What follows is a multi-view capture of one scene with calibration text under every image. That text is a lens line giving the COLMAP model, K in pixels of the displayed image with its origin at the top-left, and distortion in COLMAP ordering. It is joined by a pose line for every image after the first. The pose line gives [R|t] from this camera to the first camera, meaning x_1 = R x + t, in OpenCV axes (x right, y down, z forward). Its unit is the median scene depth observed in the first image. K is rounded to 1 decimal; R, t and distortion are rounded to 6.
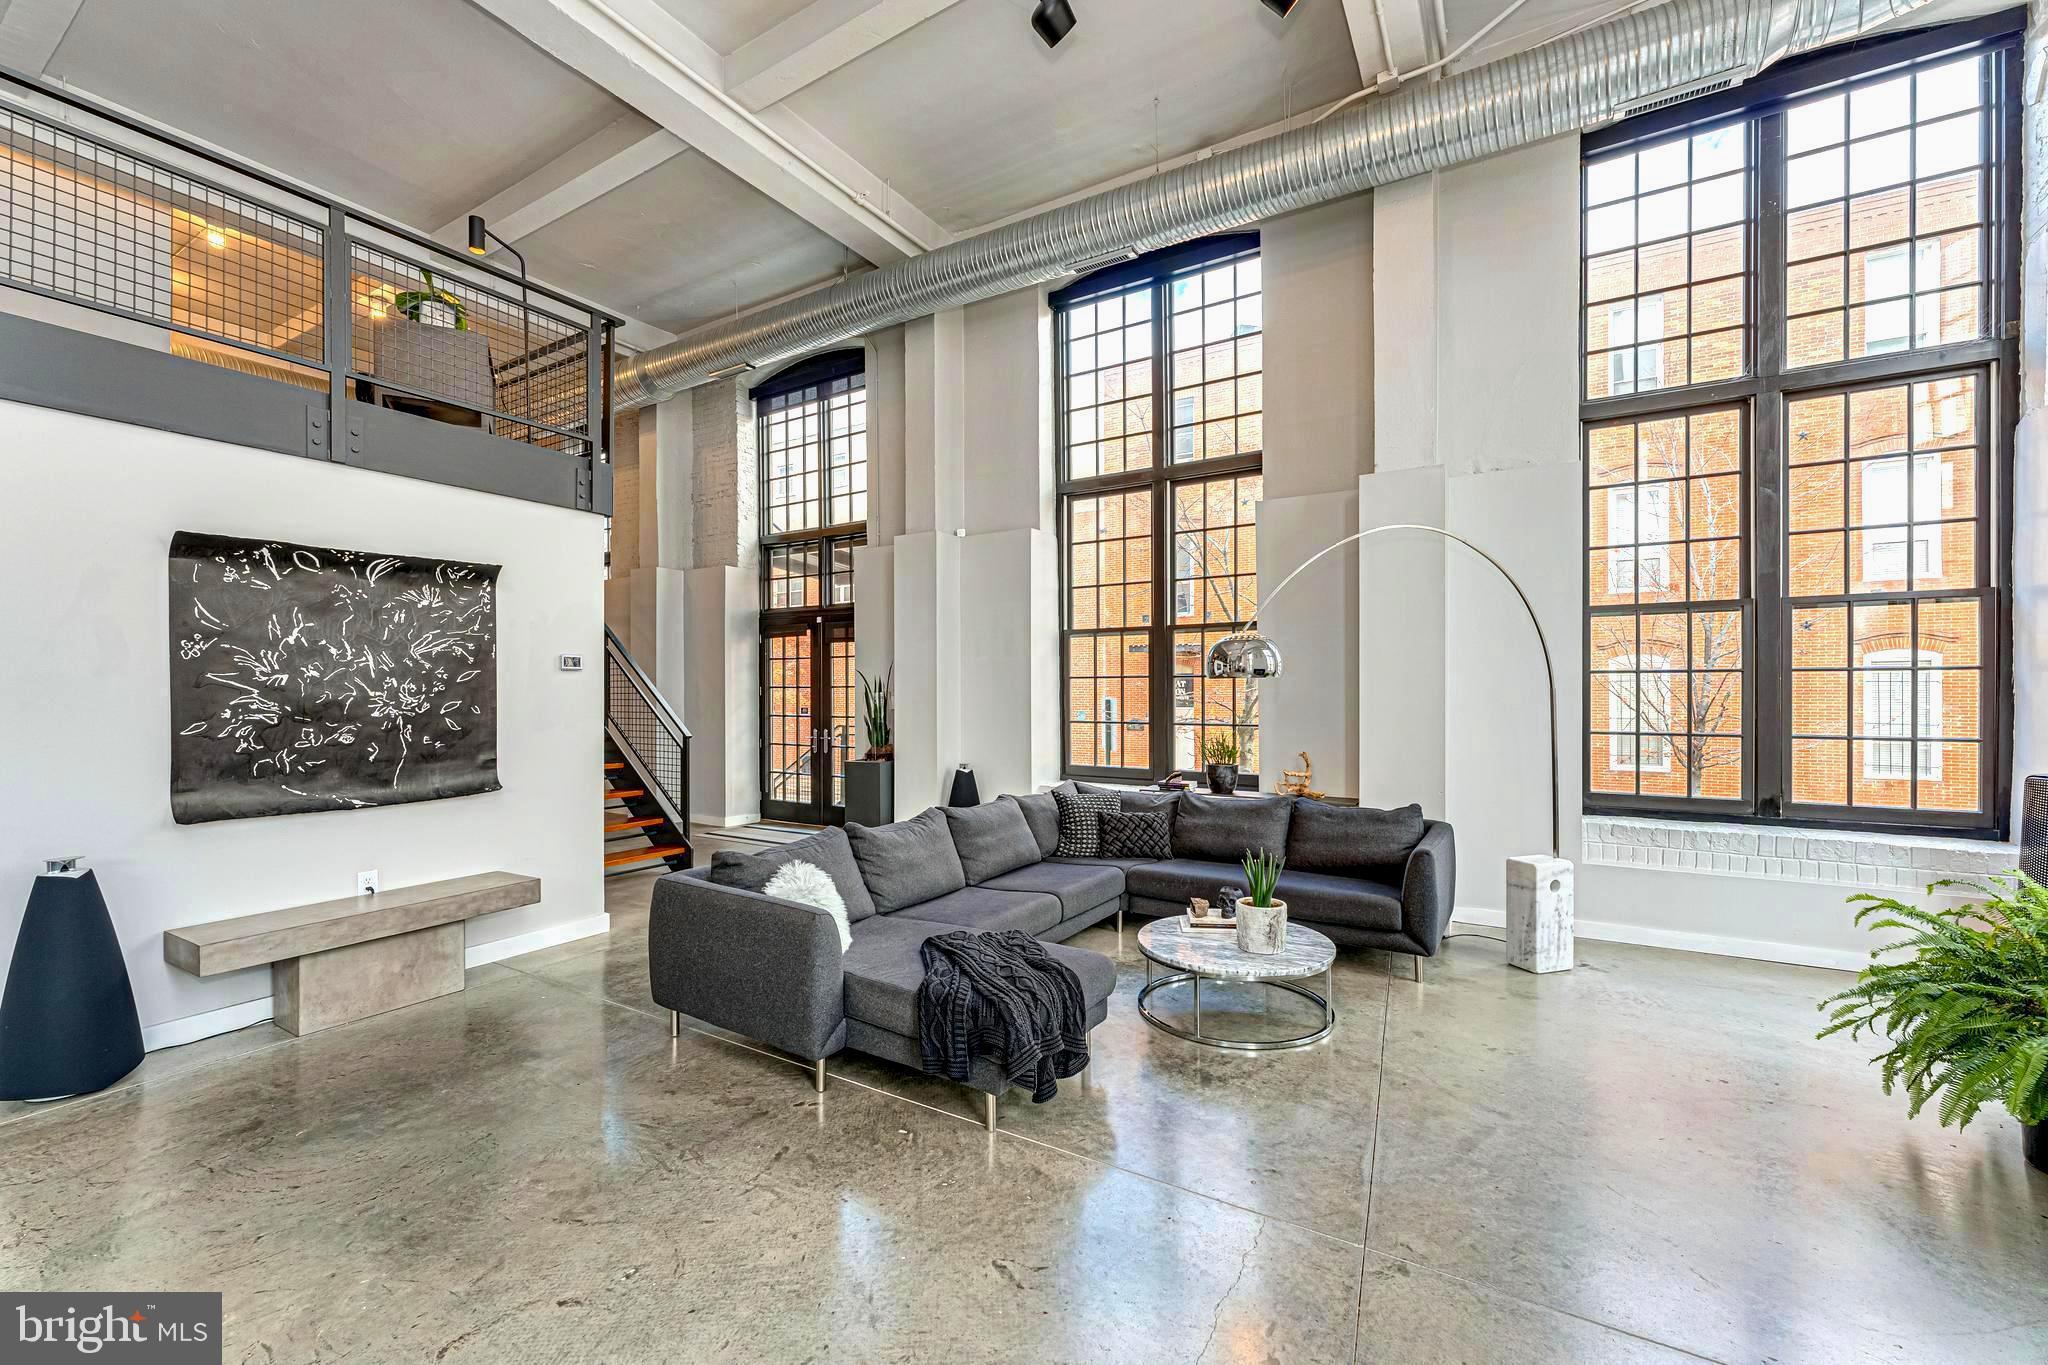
lens RADIAL K [[817.2, 0, 1017.4], [0, 817.2, 697.9], [0, 0, 1]] dist [-0.001741, 0.000448]
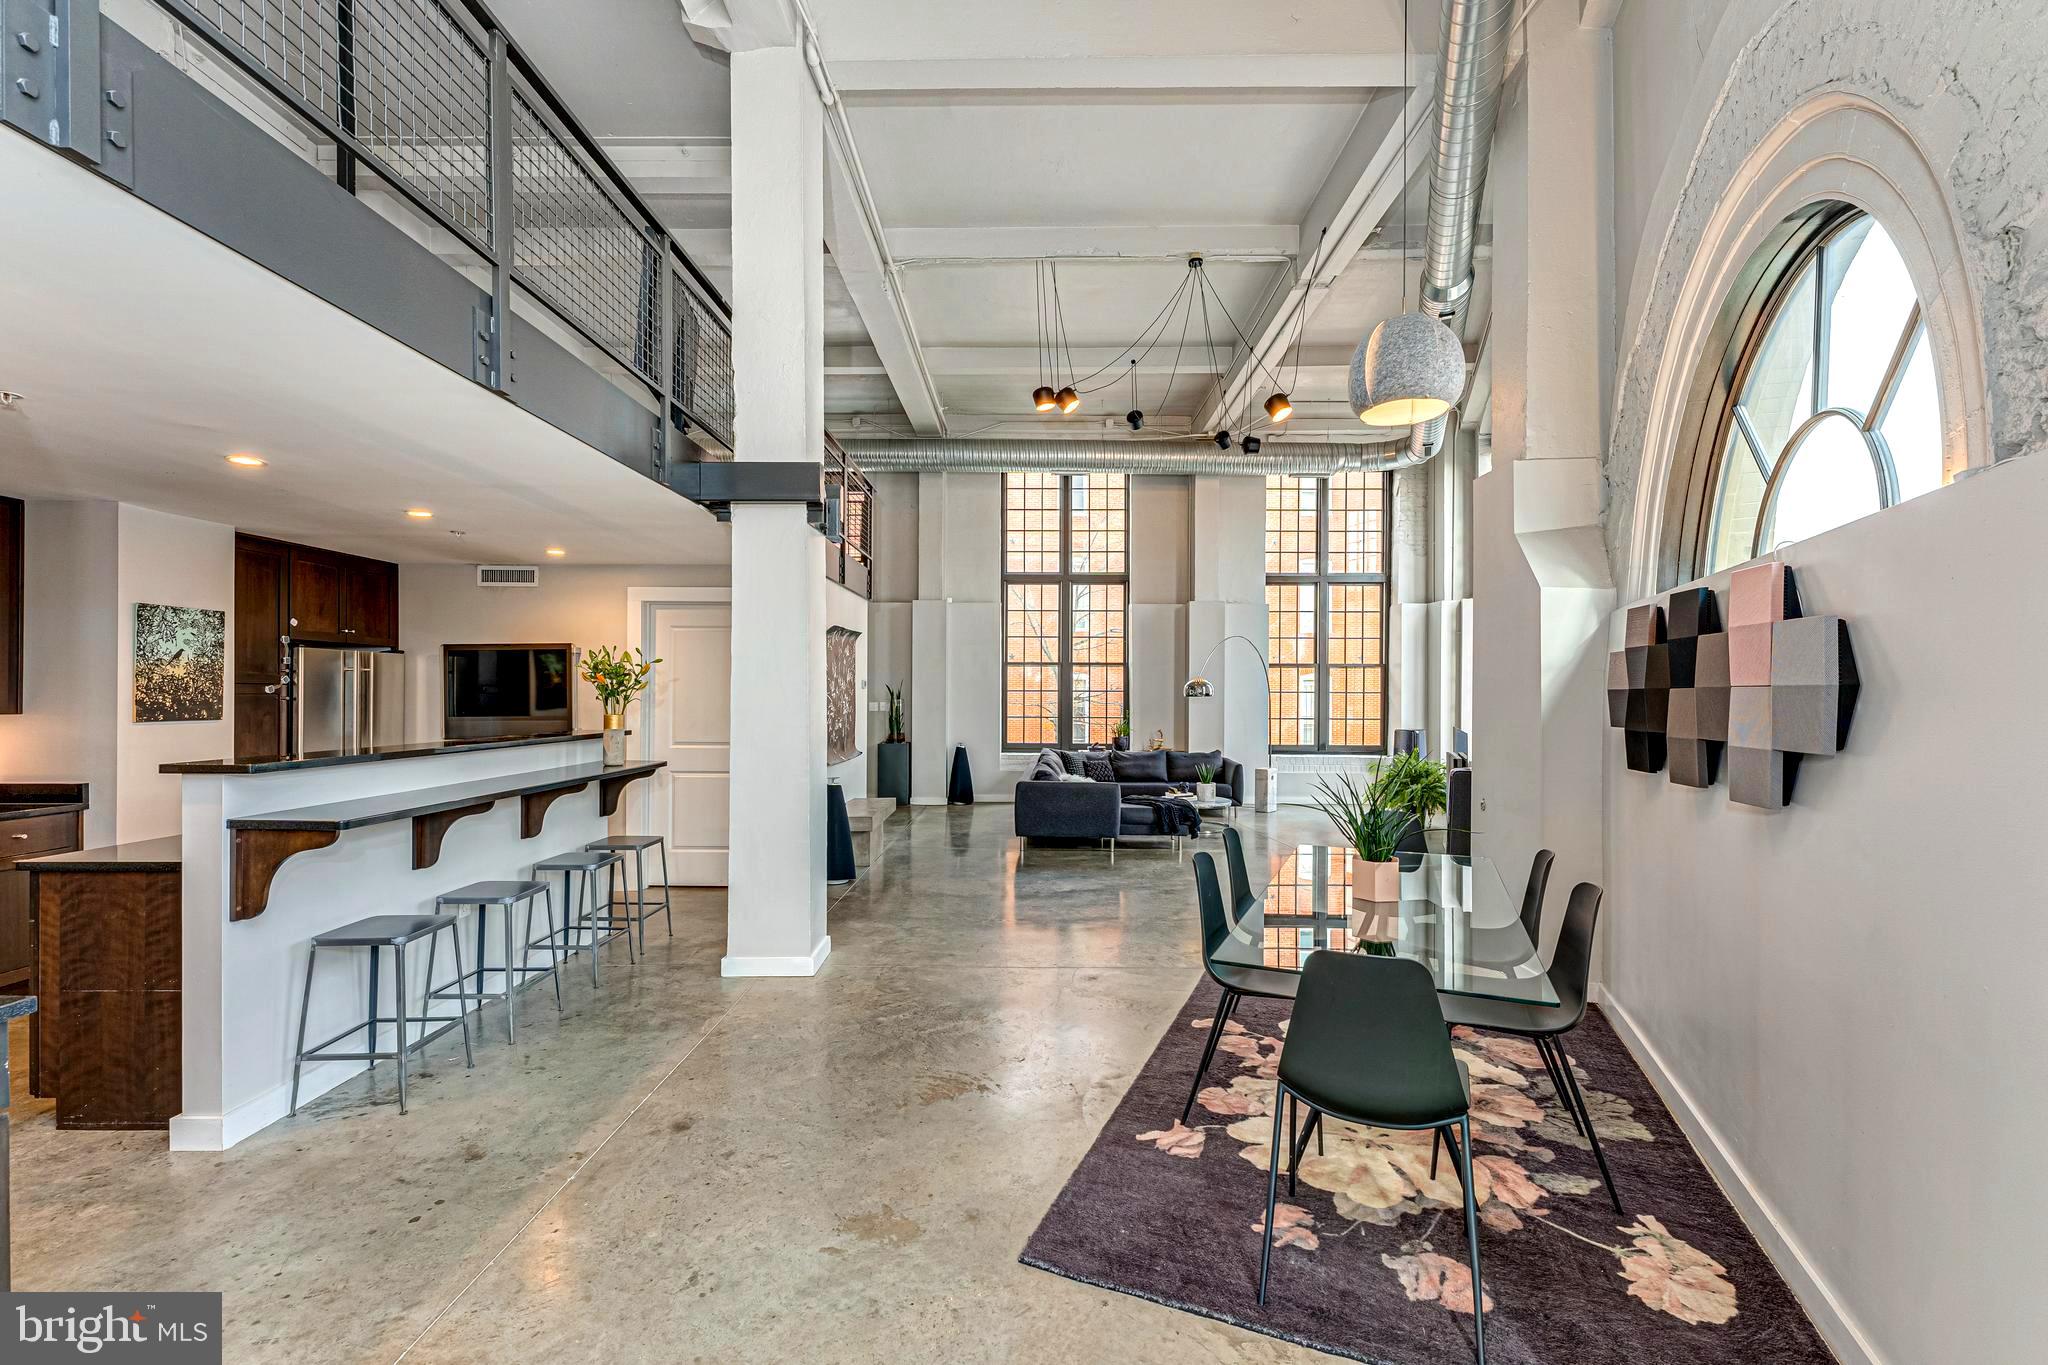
lens RADIAL K [[847.6, 0, 1028.7], [0, 847.6, 699.5], [0, 0, 1]] dist [-0.000586, -0.000410]
pose [[0.858889, 0.001704, 0.512158, -1.276382], [-0.002375, 0.999997, 0.000656, -0.012292], [-0.512156, -0.001780, 0.858891, -0.830269]]
